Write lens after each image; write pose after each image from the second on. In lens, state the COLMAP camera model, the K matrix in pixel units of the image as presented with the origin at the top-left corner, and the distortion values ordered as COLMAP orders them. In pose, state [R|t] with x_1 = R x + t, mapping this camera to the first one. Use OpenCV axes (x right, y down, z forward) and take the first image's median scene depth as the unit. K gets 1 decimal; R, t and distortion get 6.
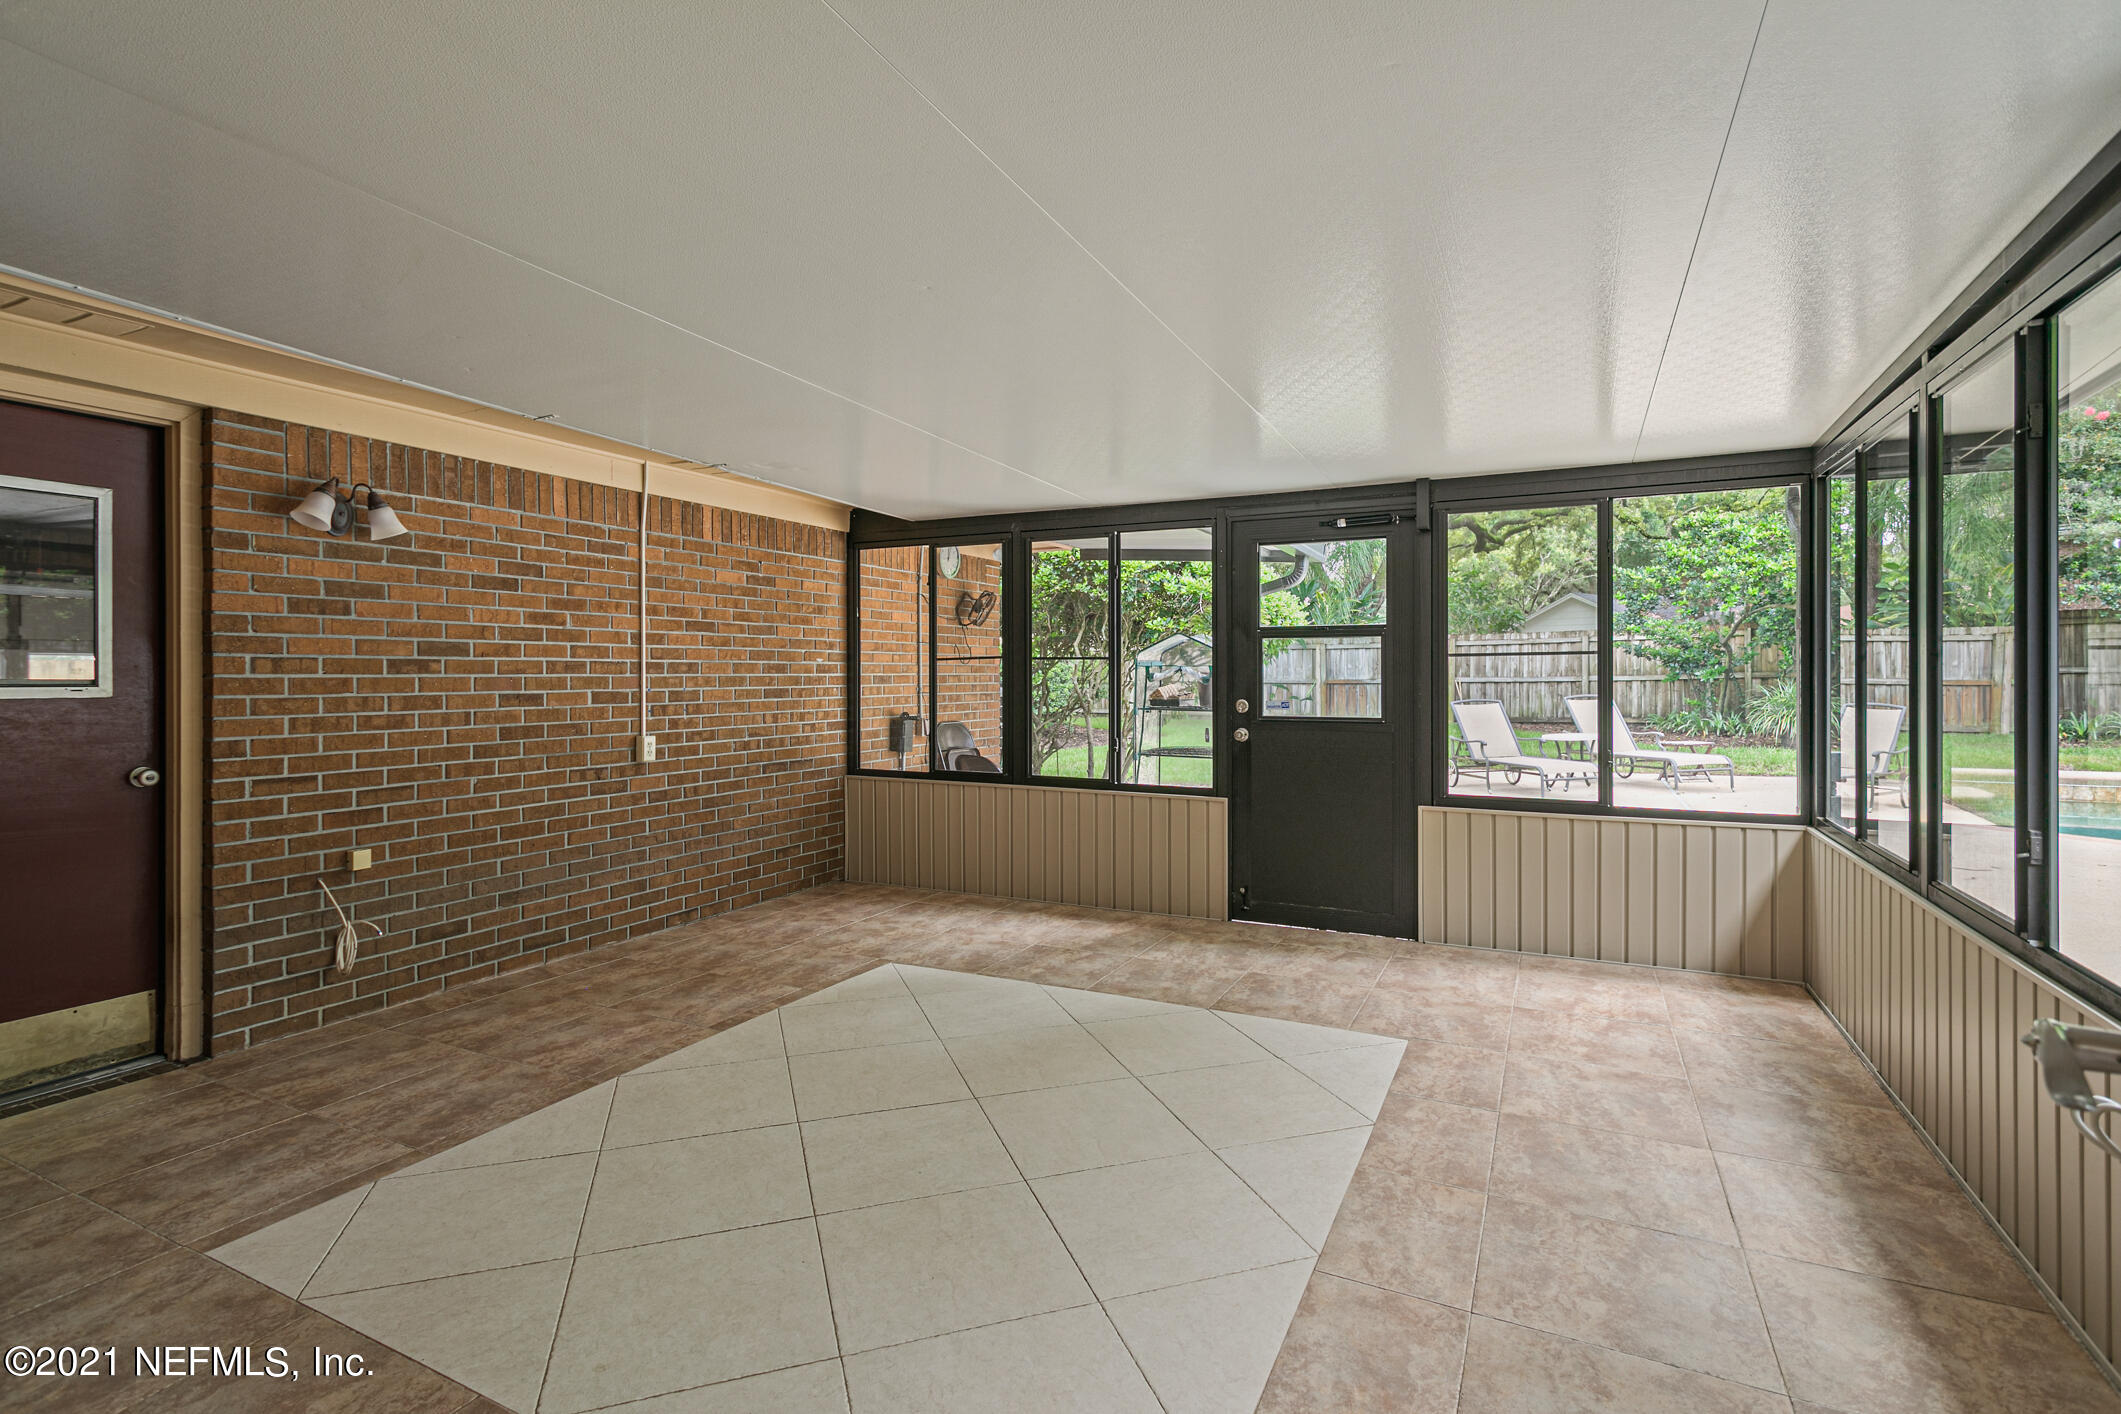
lens RADIAL K [[1021.9, 0, 1043.9], [0, 1021.9, 697.9], [0, 0, 1]] dist [0.000377, -0.000015]
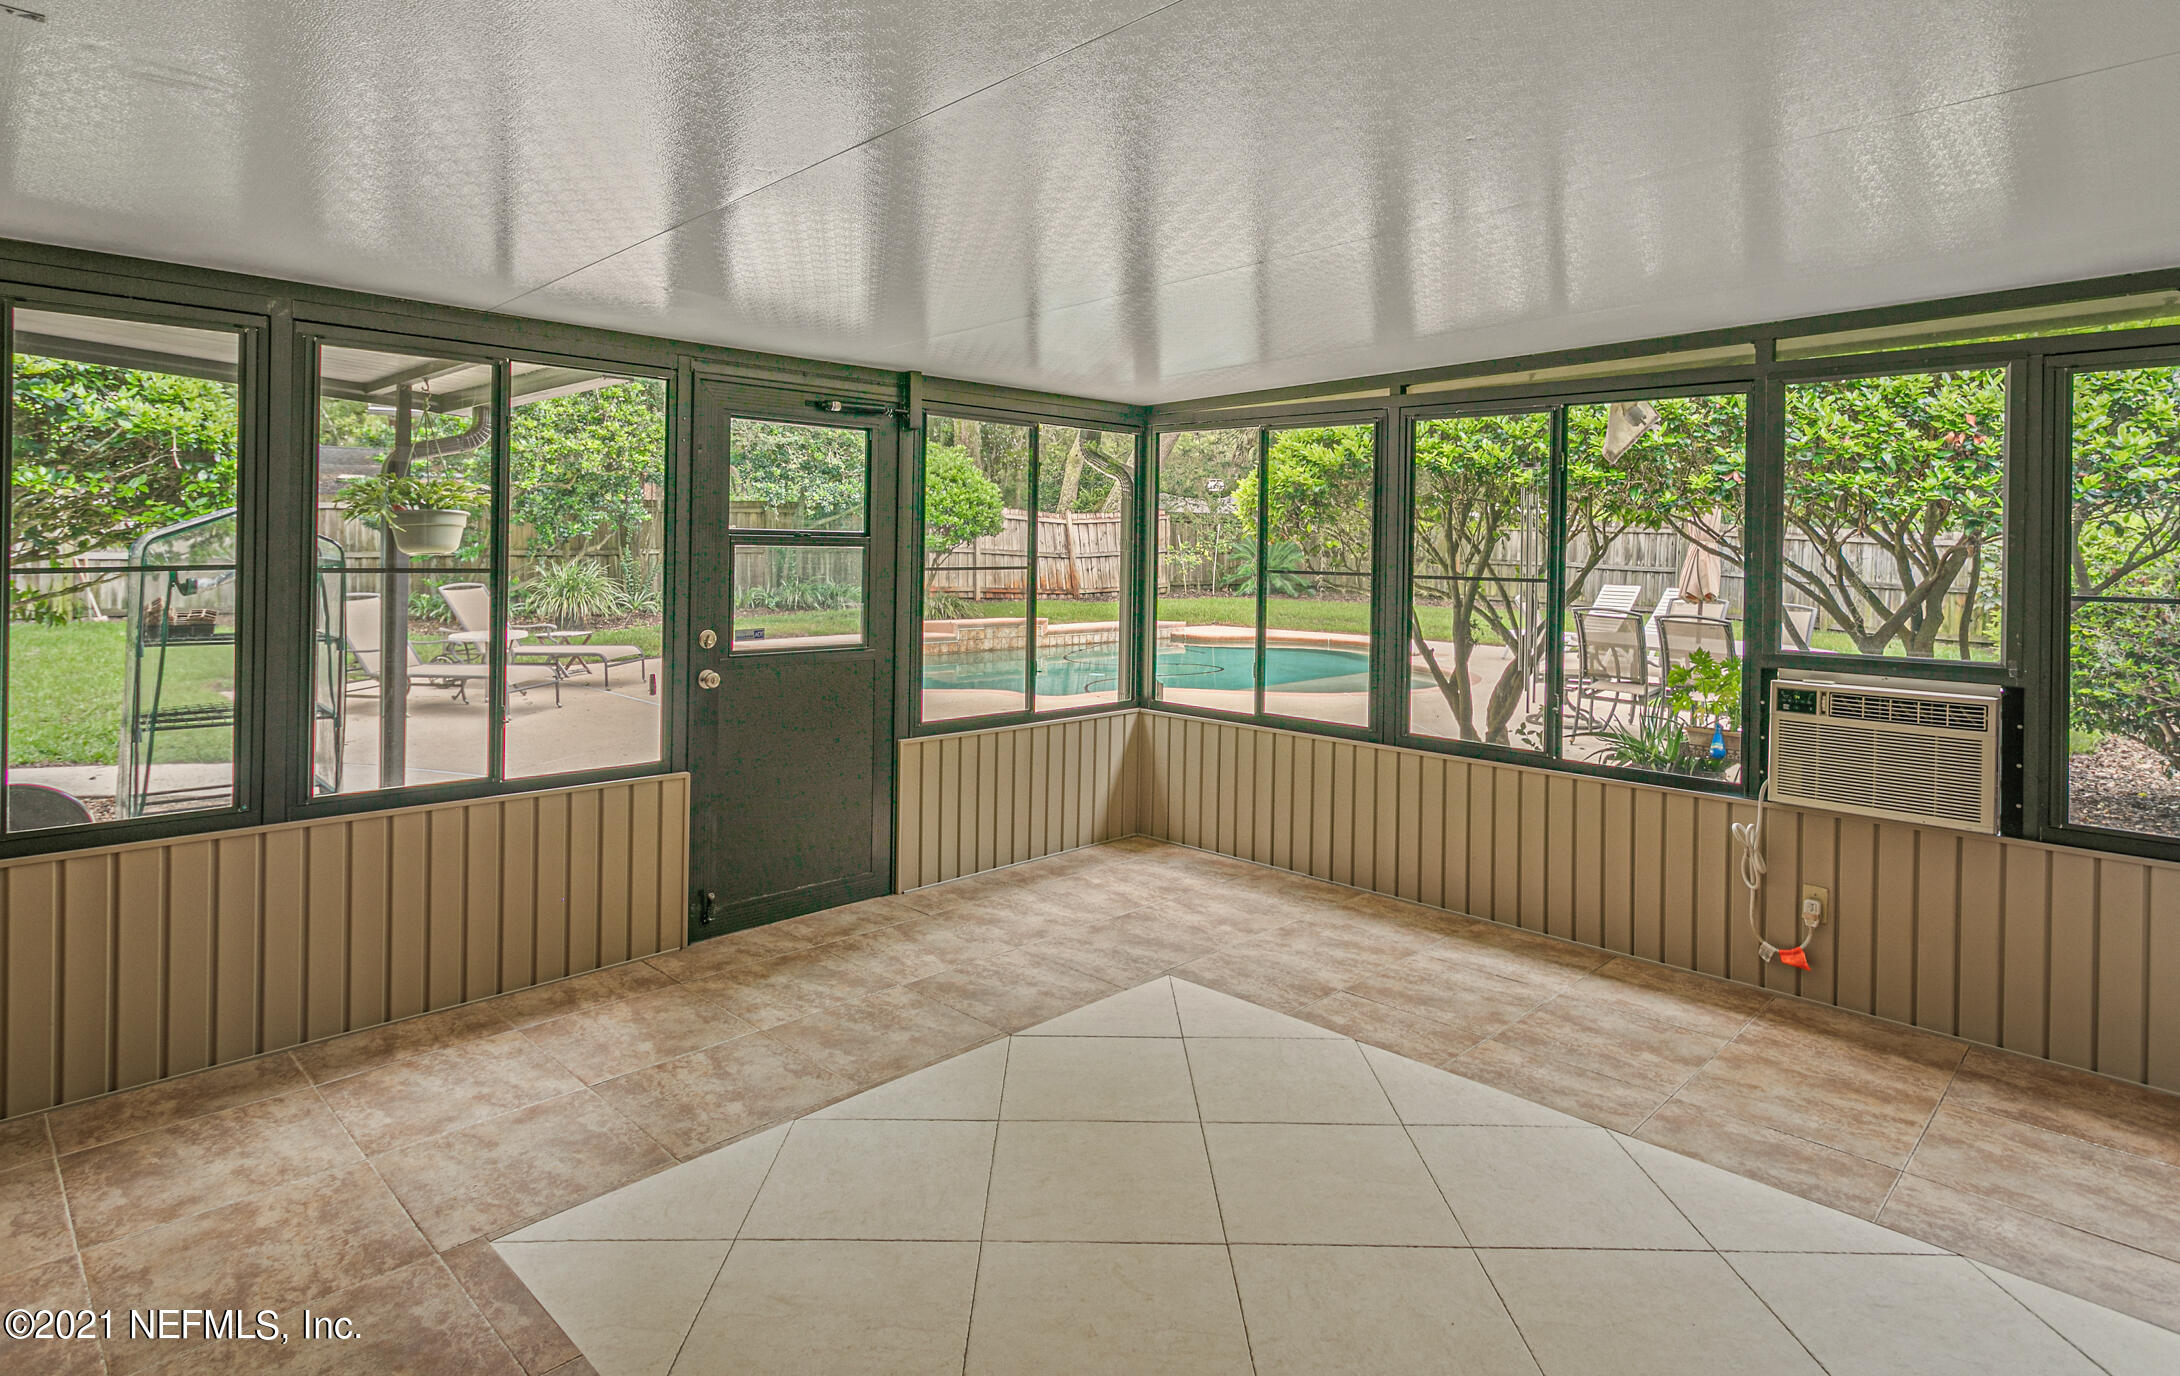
lens RADIAL K [[1145.4, 0, 1128.5], [0, 1145.4, 571.3], [0, 0, 1]] dist [-0.000385, 0.000670]
pose [[0.294240, -0.011800, 0.955659, -0.525813], [0.006574, 0.999925, 0.010322, -0.049722], [-0.955709, 0.003245, 0.294295, 0.524891]]
